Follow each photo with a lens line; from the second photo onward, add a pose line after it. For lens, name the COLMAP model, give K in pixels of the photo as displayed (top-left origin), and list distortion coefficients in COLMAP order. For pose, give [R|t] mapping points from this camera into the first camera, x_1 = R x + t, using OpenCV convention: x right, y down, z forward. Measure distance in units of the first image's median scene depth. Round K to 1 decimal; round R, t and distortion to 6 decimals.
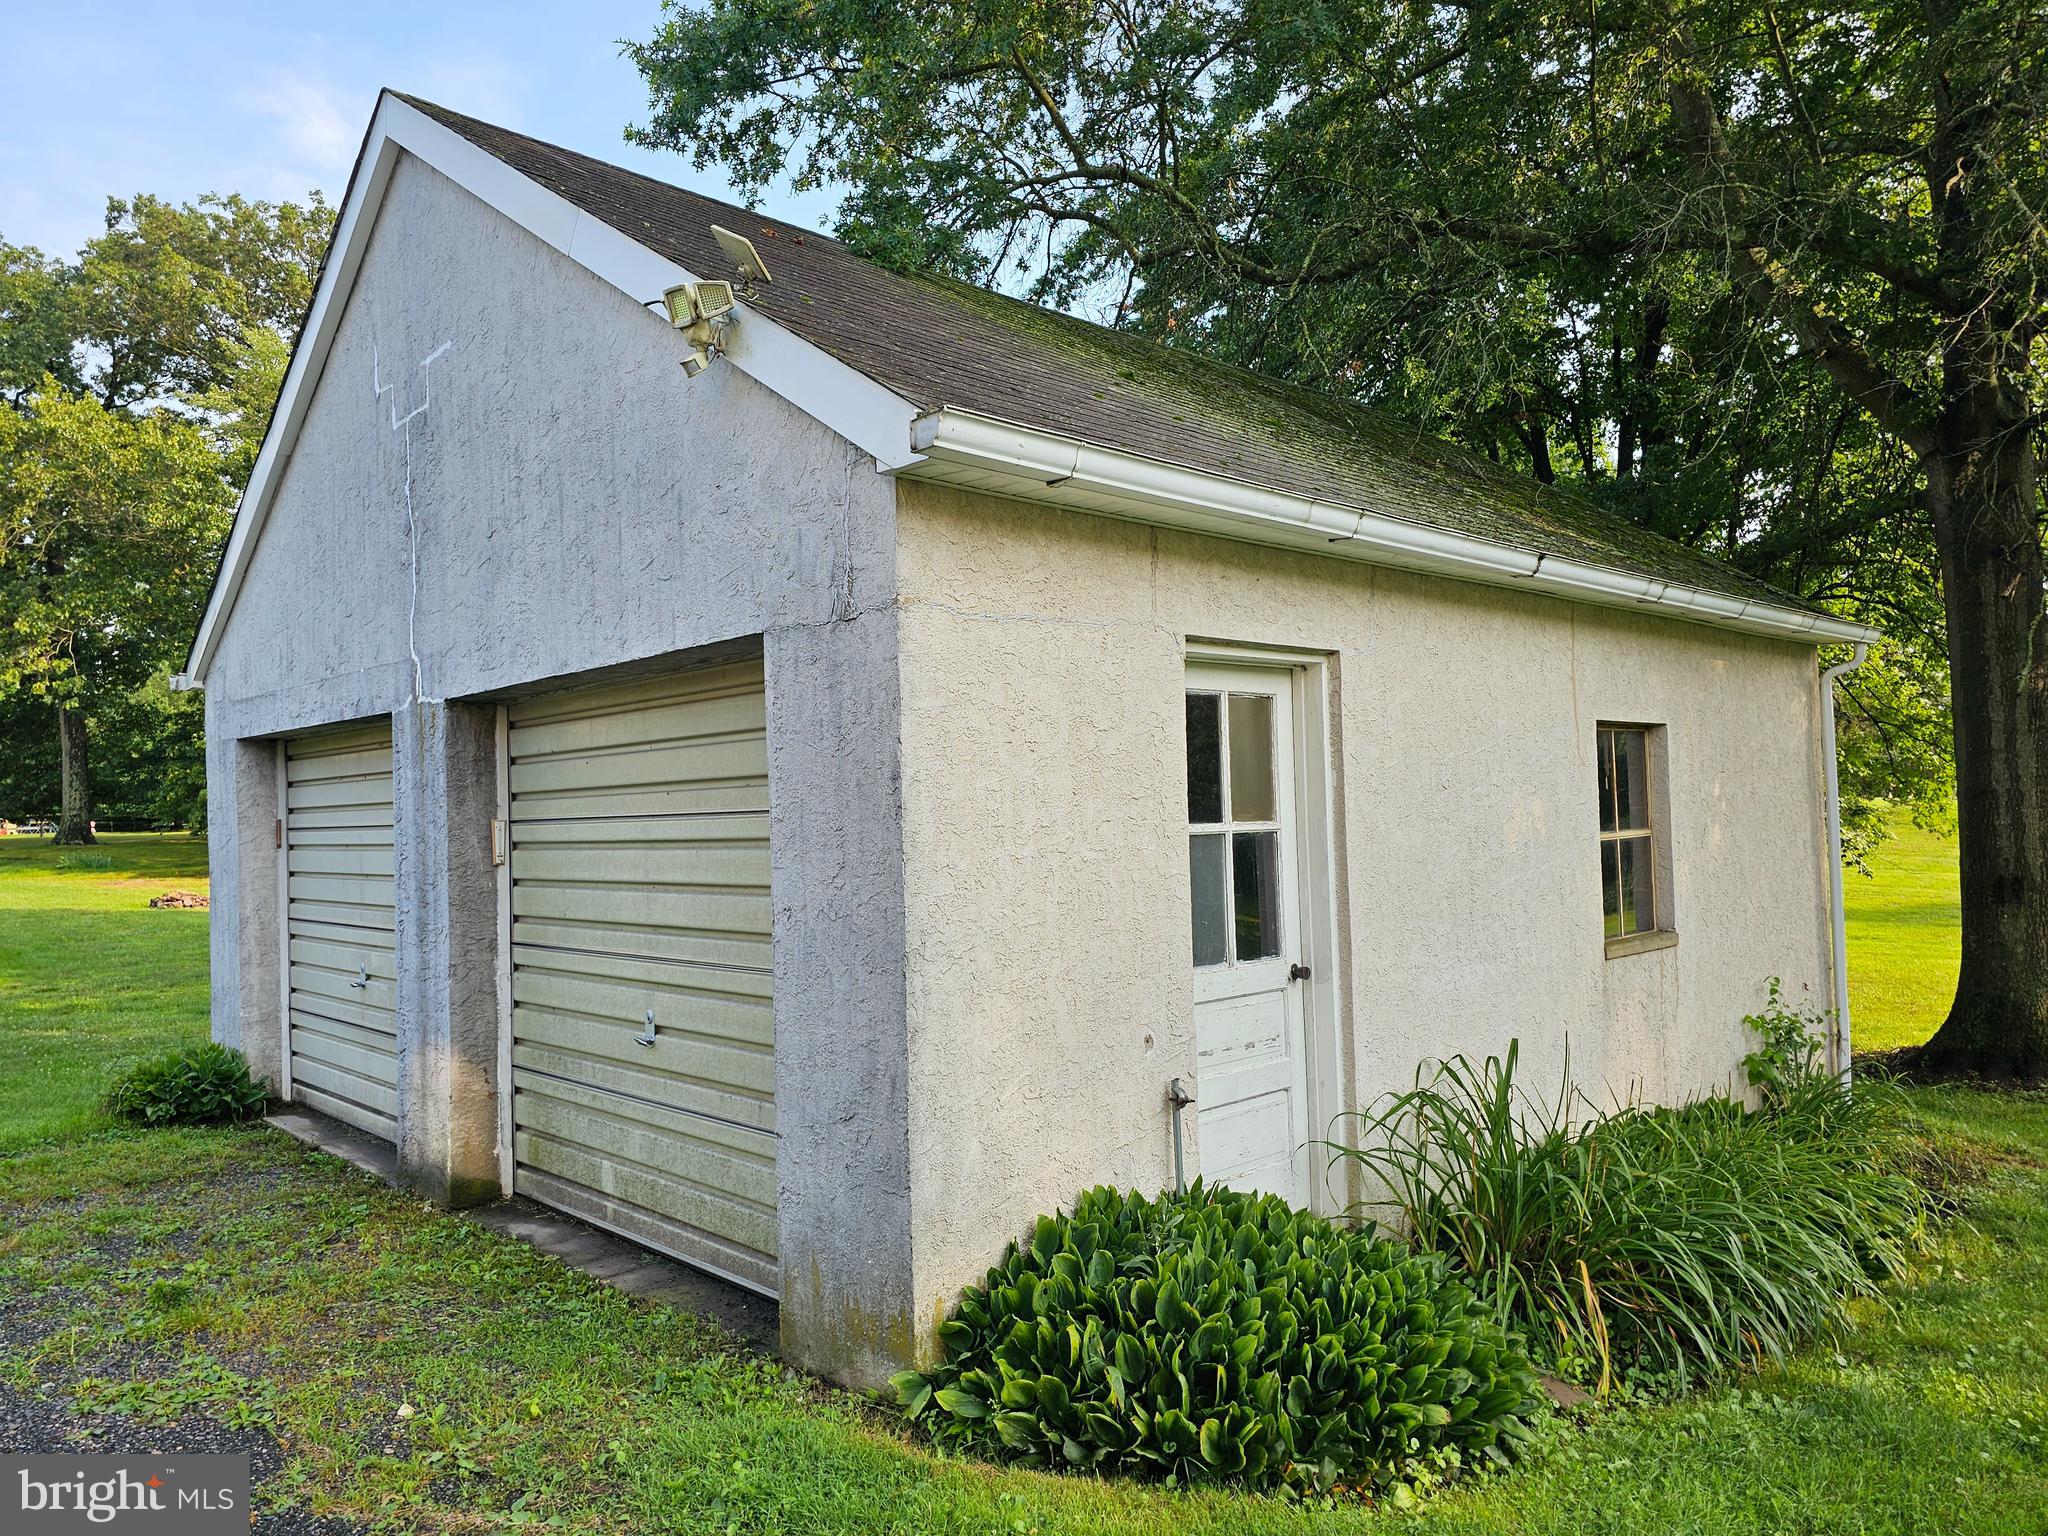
lens RADIAL K [[1385.1, 0, 1035.9], [0, 1385.1, 772.4], [0, 0, 1]] dist [0.042196, -0.038849]
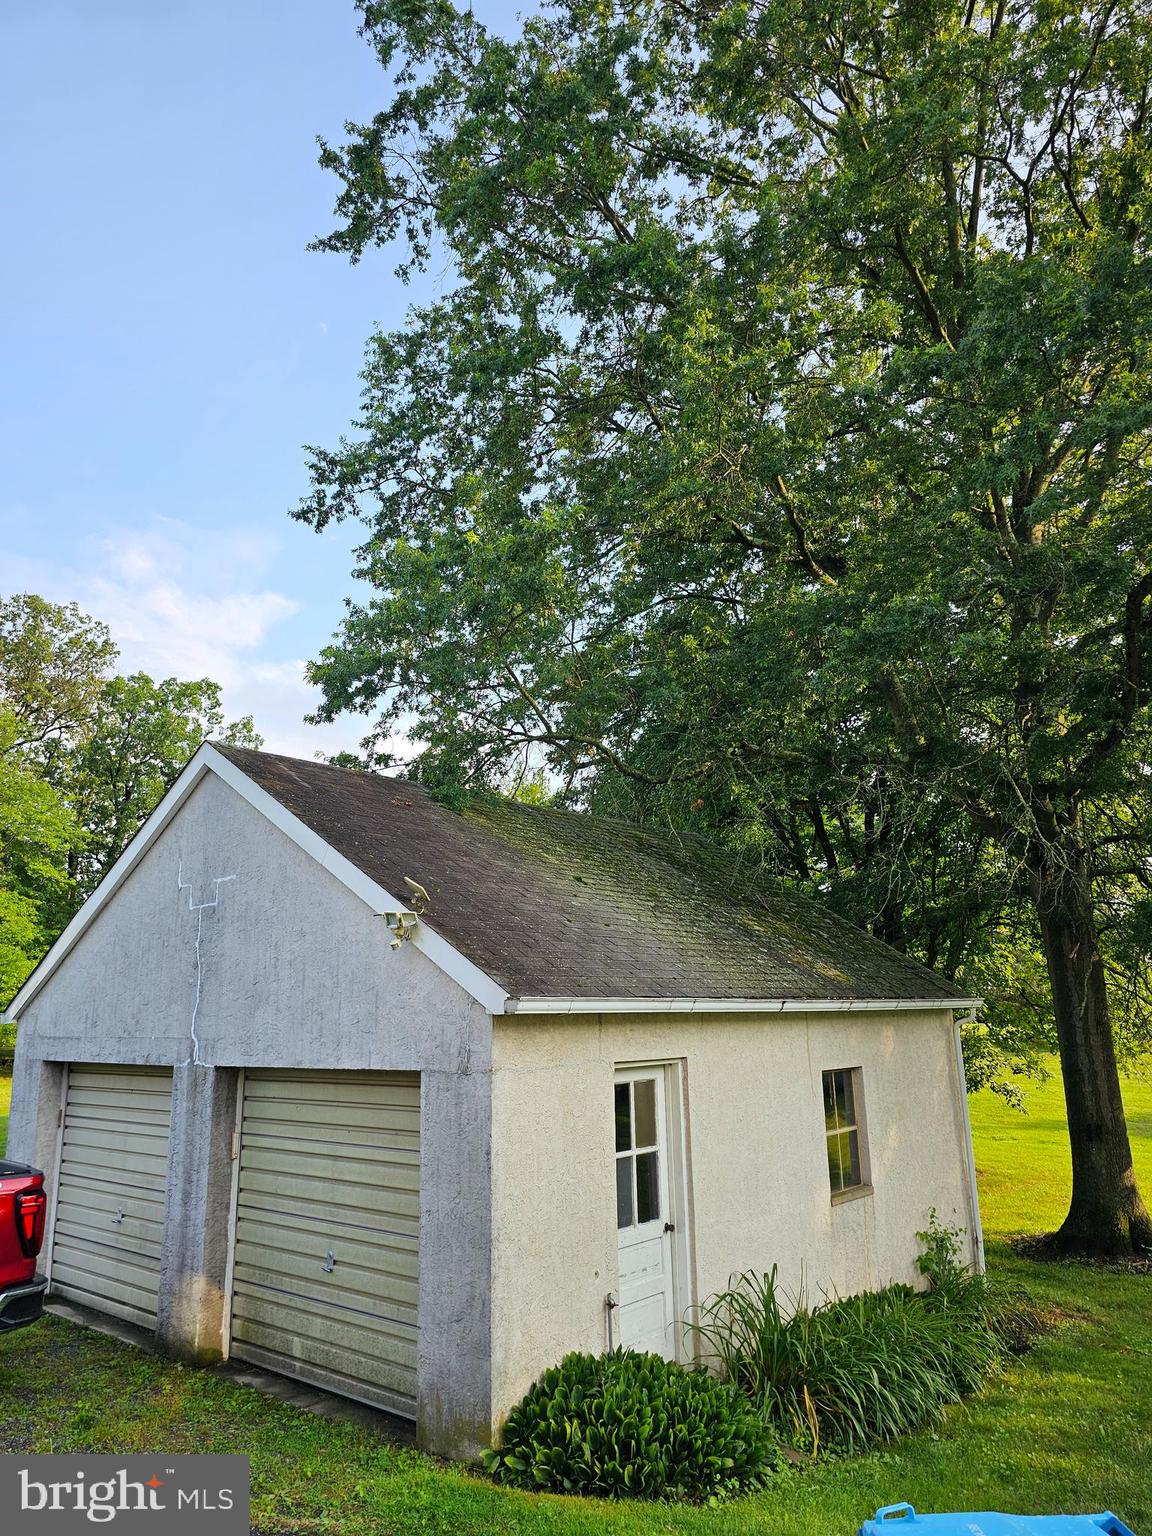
lens RADIAL K [[1038.8, 0, 576.0], [0, 1038.8, 768.0], [0, 0, 1]] dist [0.042196, -0.038849]
pose [[0.995320, 0.032207, 0.091106, -0.108479], [-0.013280, 0.979465, -0.201176, -0.215886], [-0.095715, 0.199025, 0.975309, -0.627989]]
